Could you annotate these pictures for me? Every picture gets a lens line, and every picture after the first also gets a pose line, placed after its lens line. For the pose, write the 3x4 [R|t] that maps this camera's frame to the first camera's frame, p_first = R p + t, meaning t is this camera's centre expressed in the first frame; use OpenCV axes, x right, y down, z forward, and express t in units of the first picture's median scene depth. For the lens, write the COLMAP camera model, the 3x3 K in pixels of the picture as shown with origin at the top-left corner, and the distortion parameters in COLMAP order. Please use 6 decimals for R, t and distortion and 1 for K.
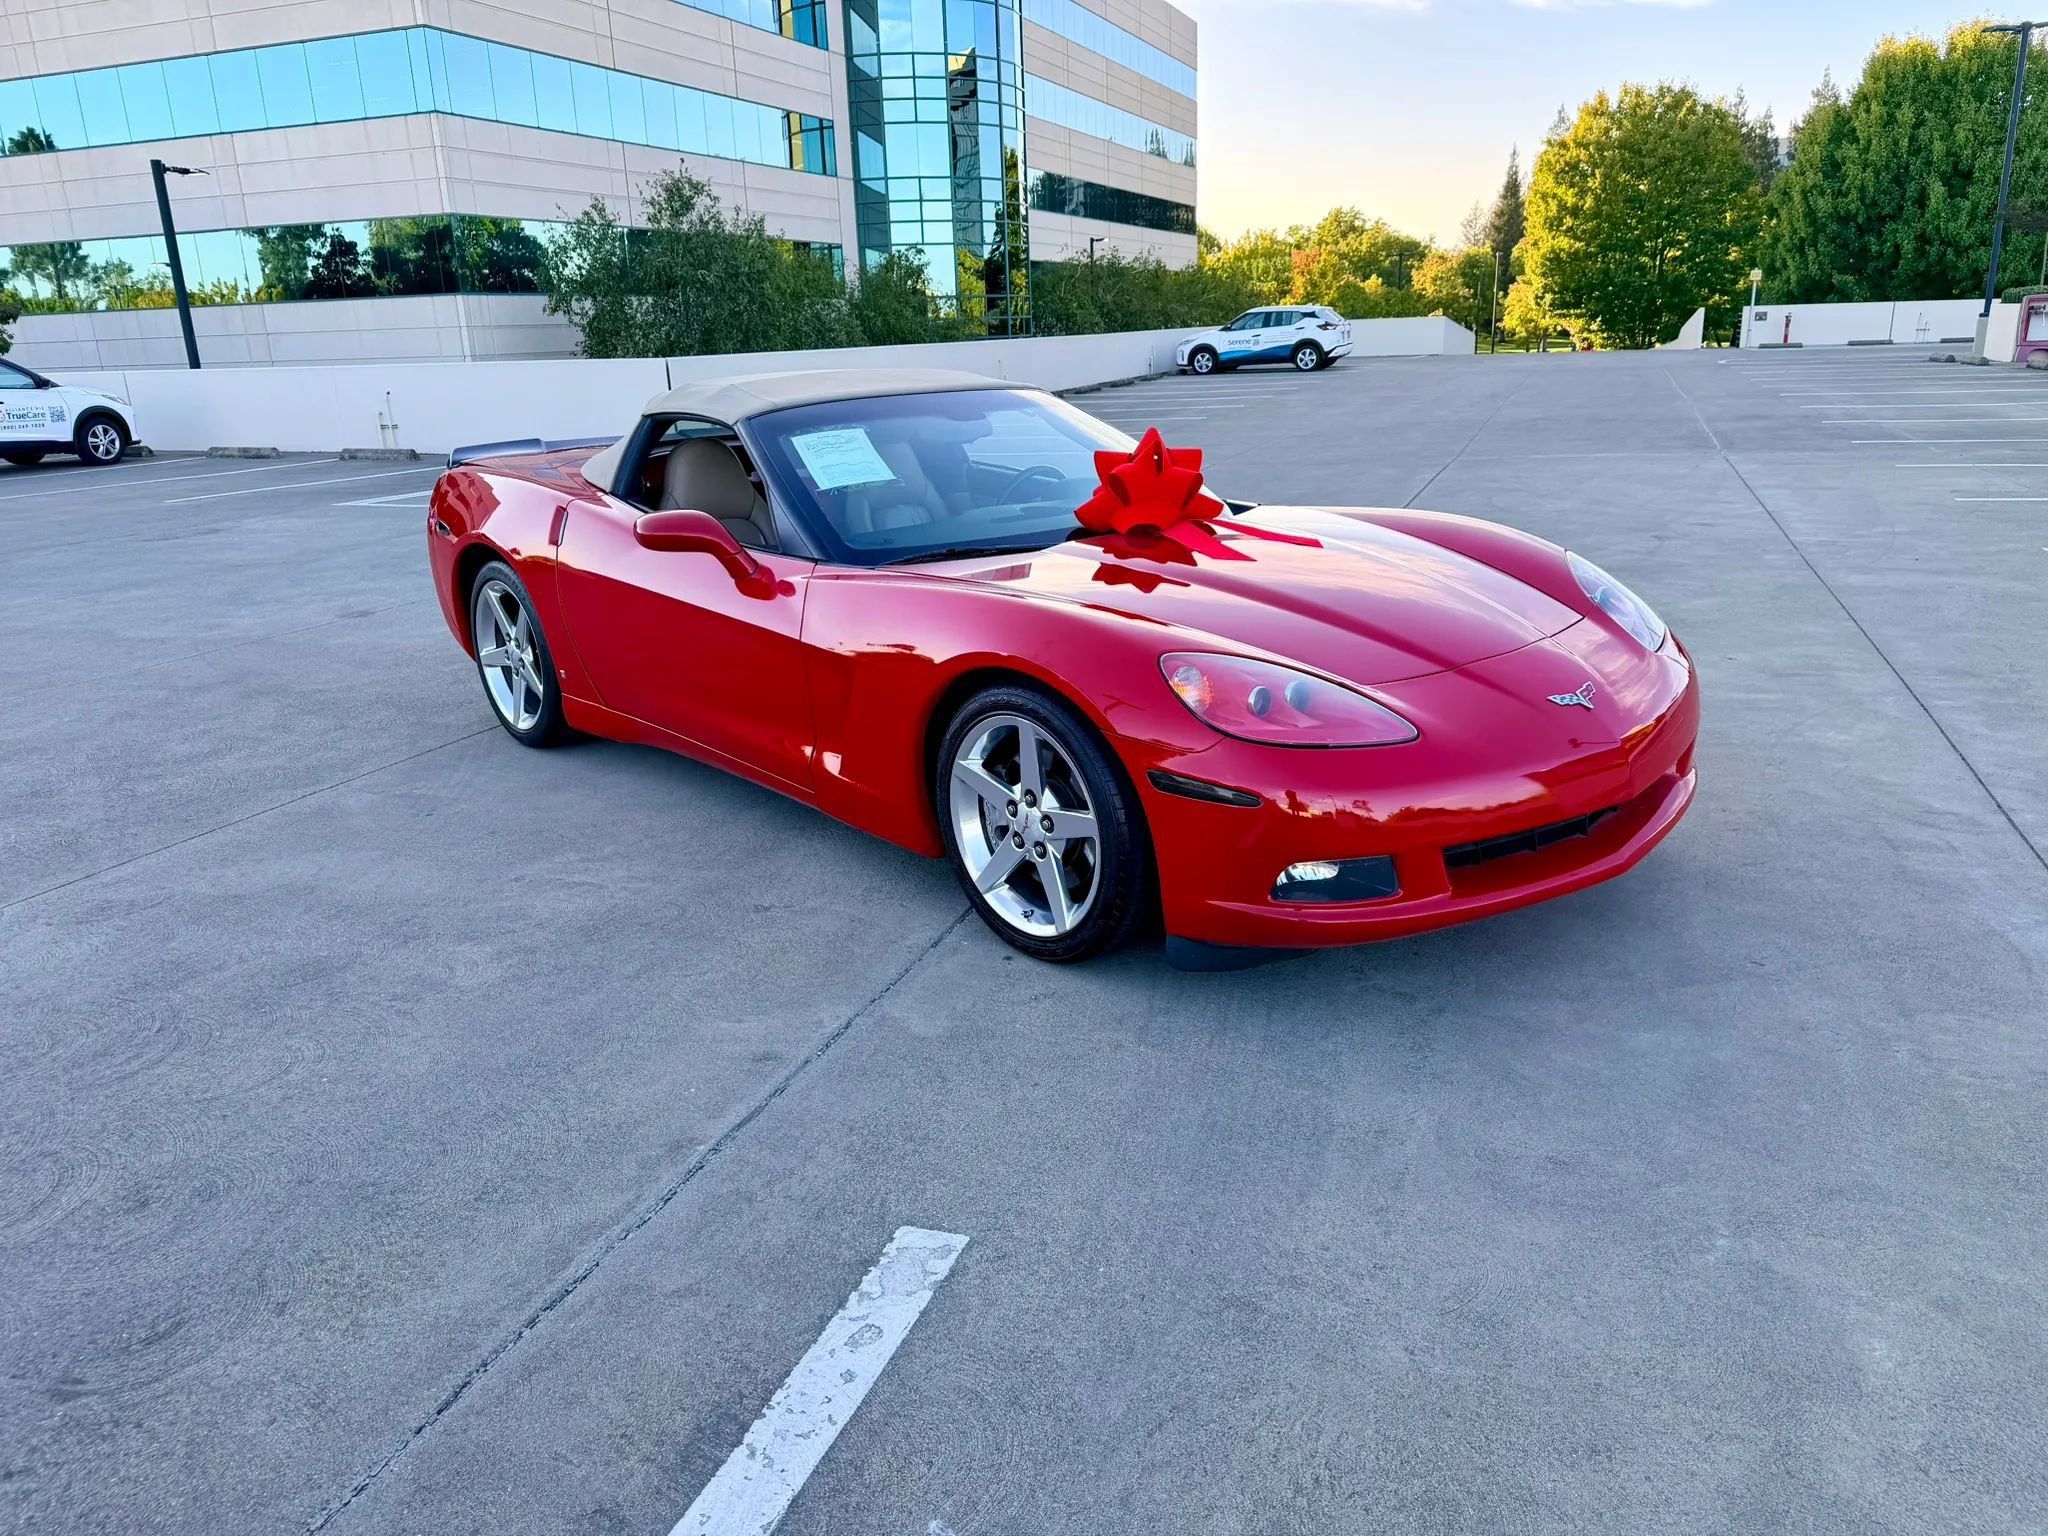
lens RADIAL K [[1447.9, 0, 1027.7], [0, 1447.9, 758.6], [0, 0, 1]] dist [0.023268, -0.028992]
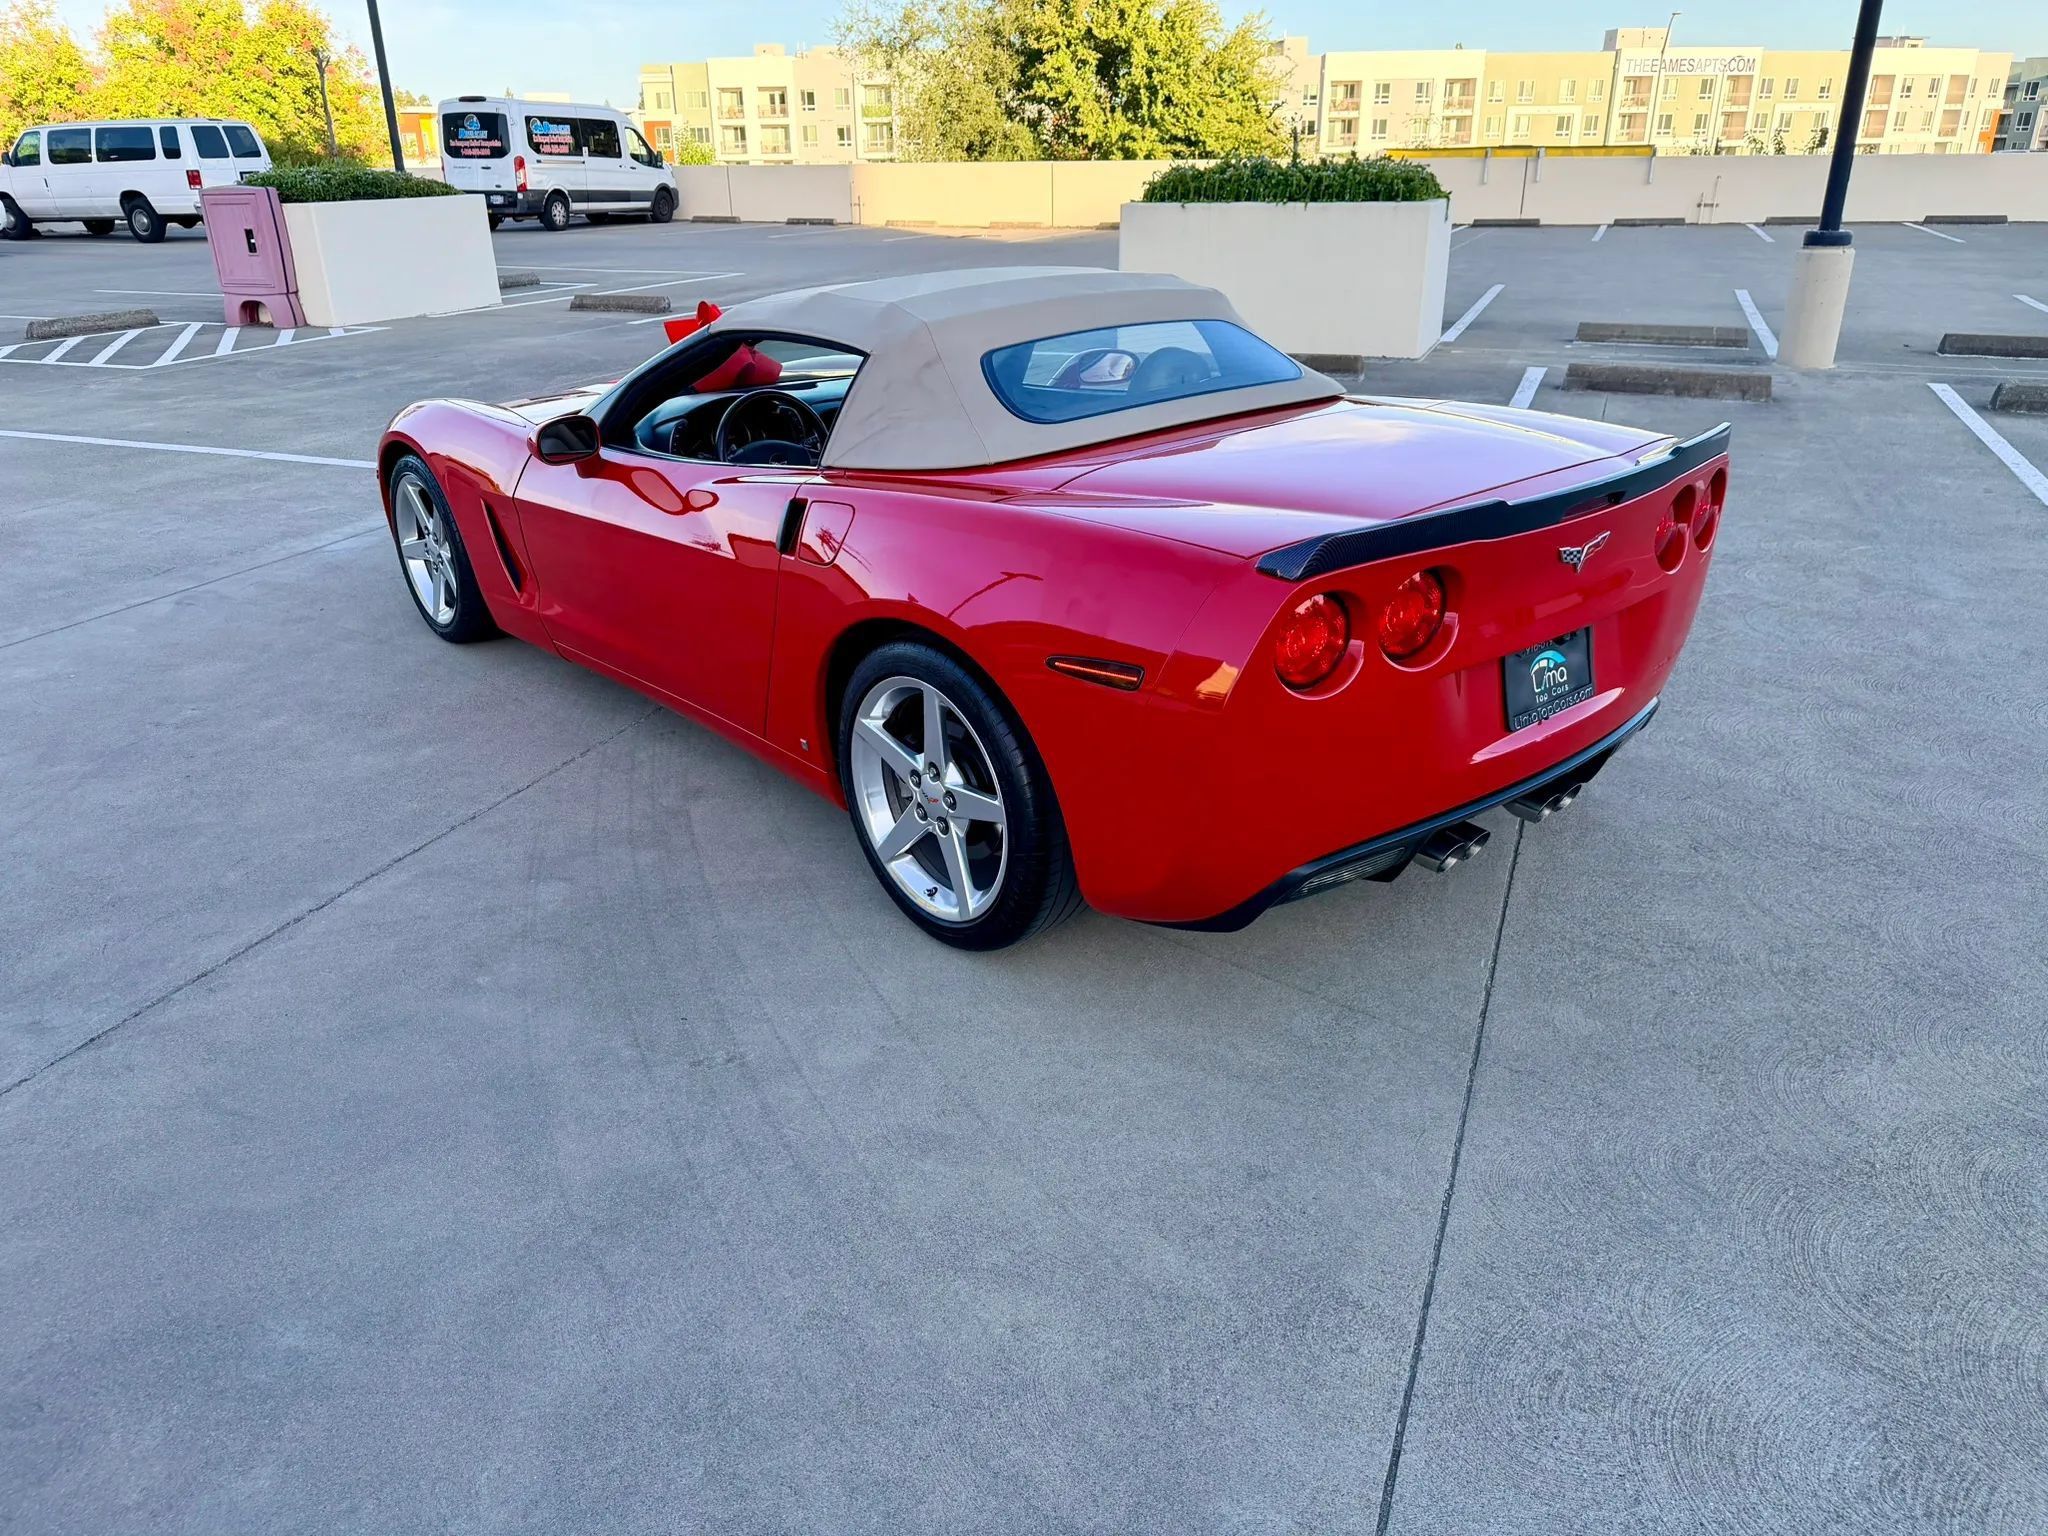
lens RADIAL K [[1447.9, 0, 1016.5], [0, 1447.9, 768.9], [0, 0, 1]] dist [0.023268, -0.028992]
pose [[-0.998624, 0.034695, 0.039335, -0.161282], [0.051893, 0.762555, 0.644839, -0.564533], [-0.007622, 0.645993, -0.763305, 1.768422]]
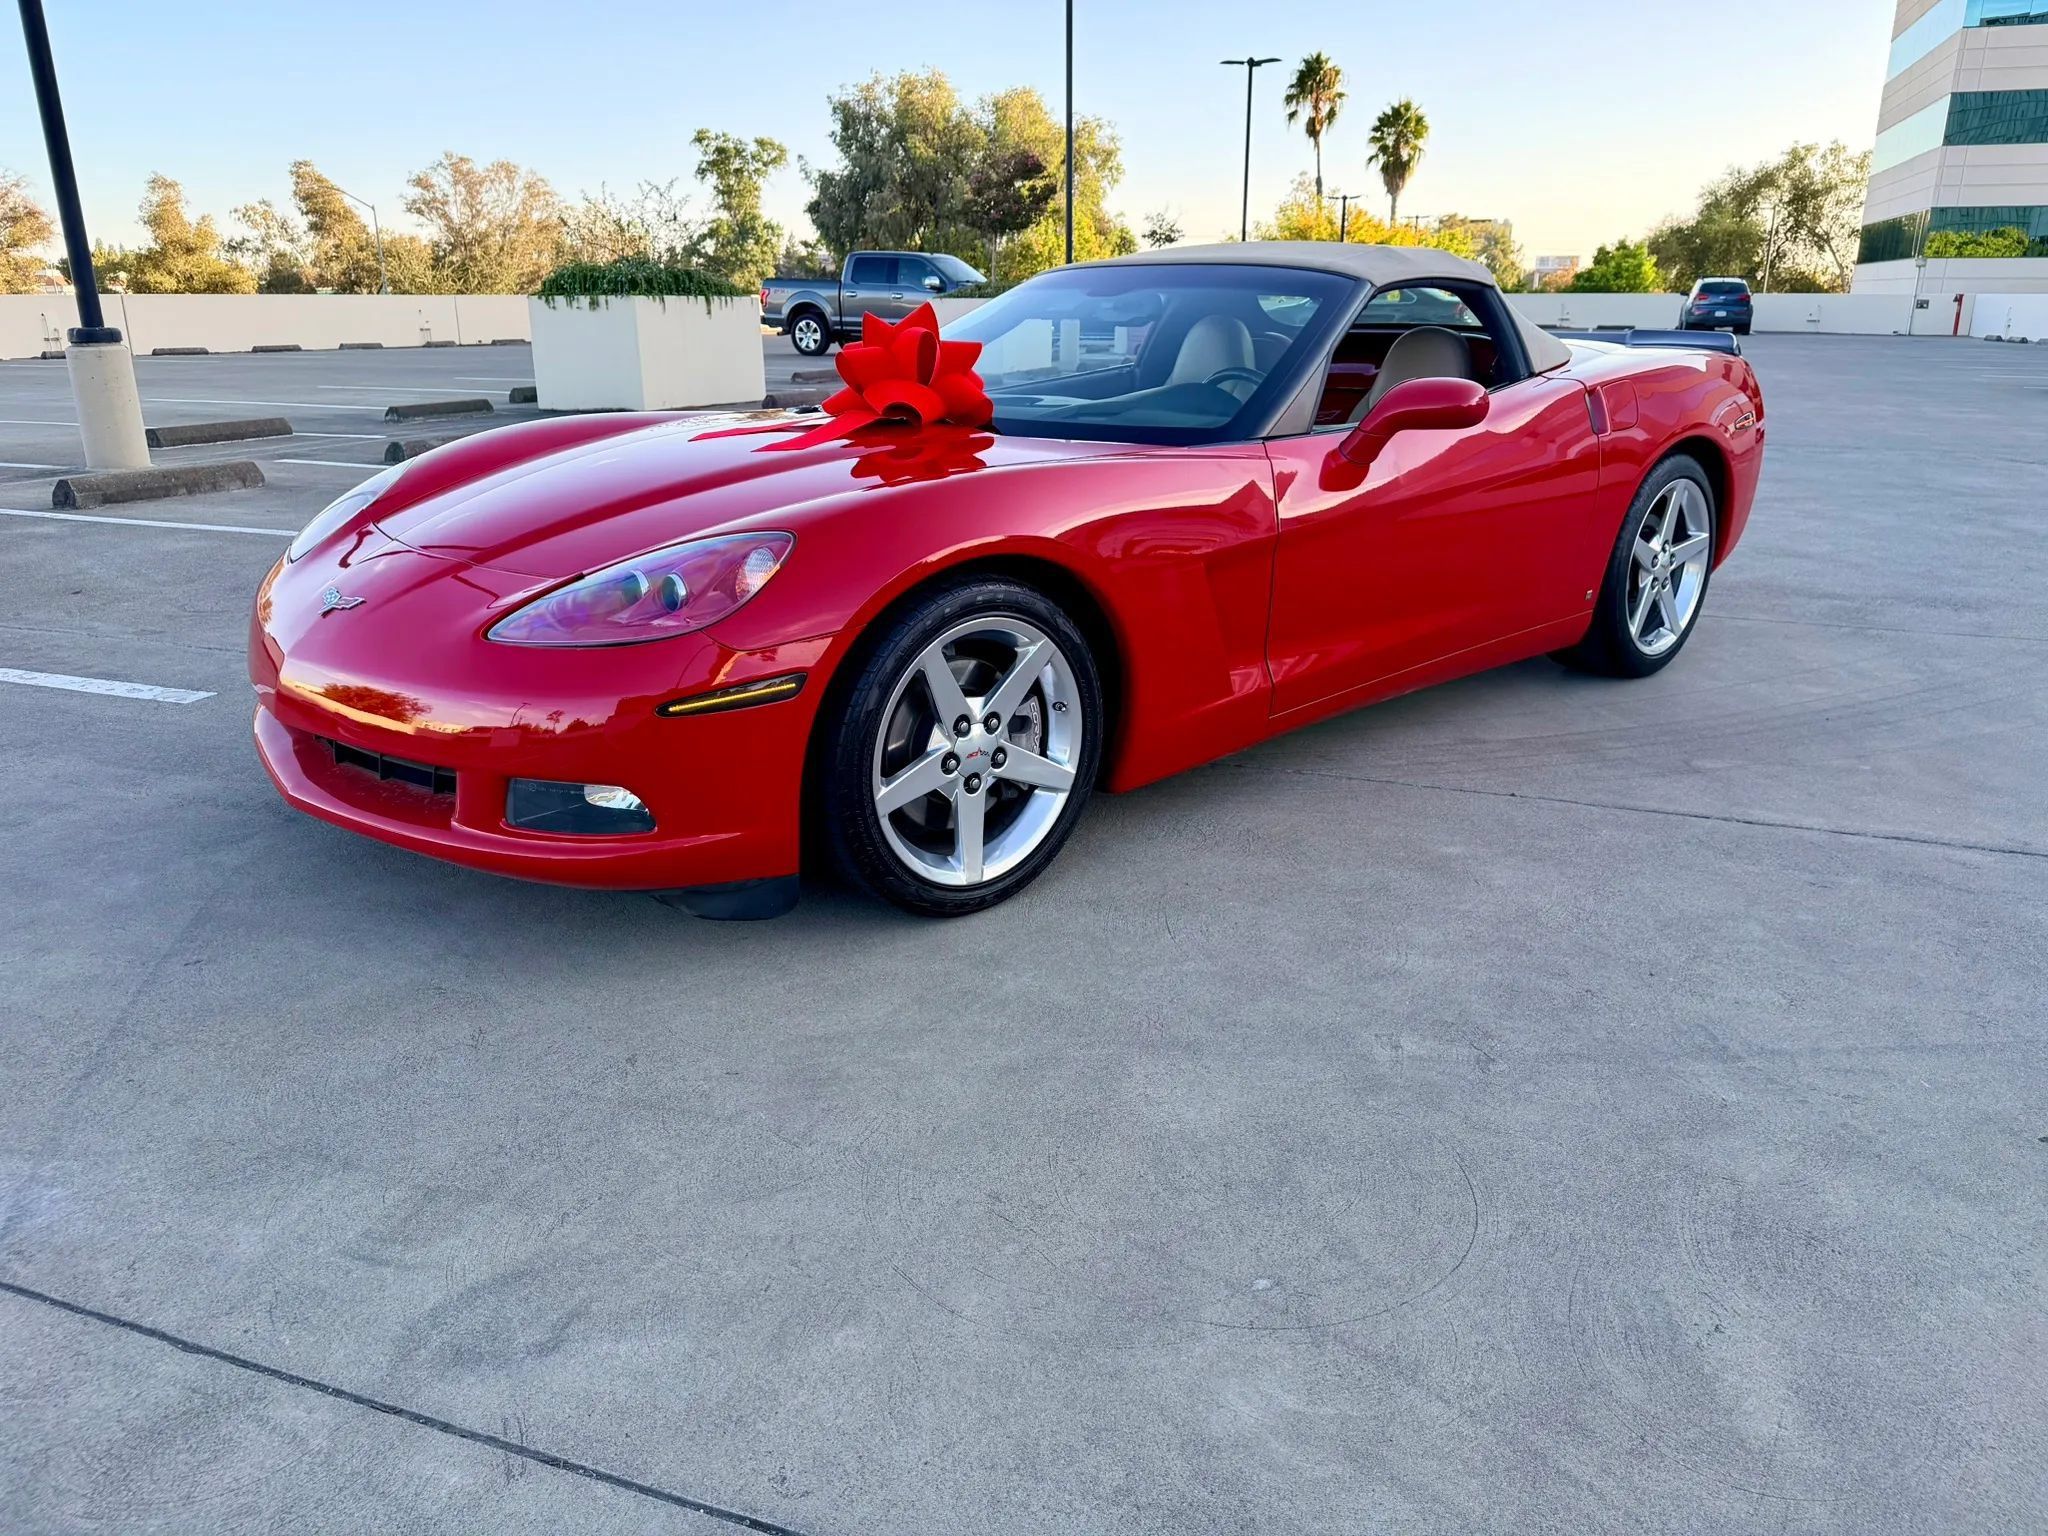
lens RADIAL K [[1447.9, 0, 1037.0], [0, 1447.9, 762.5], [0, 0, 1]] dist [0.023268, -0.028992]
pose [[0.010969, 0.337755, -0.941170, 0.795001], [-0.289099, 0.902102, 0.320365, -0.226922], [0.957236, 0.268578, 0.107540, 0.864191]]
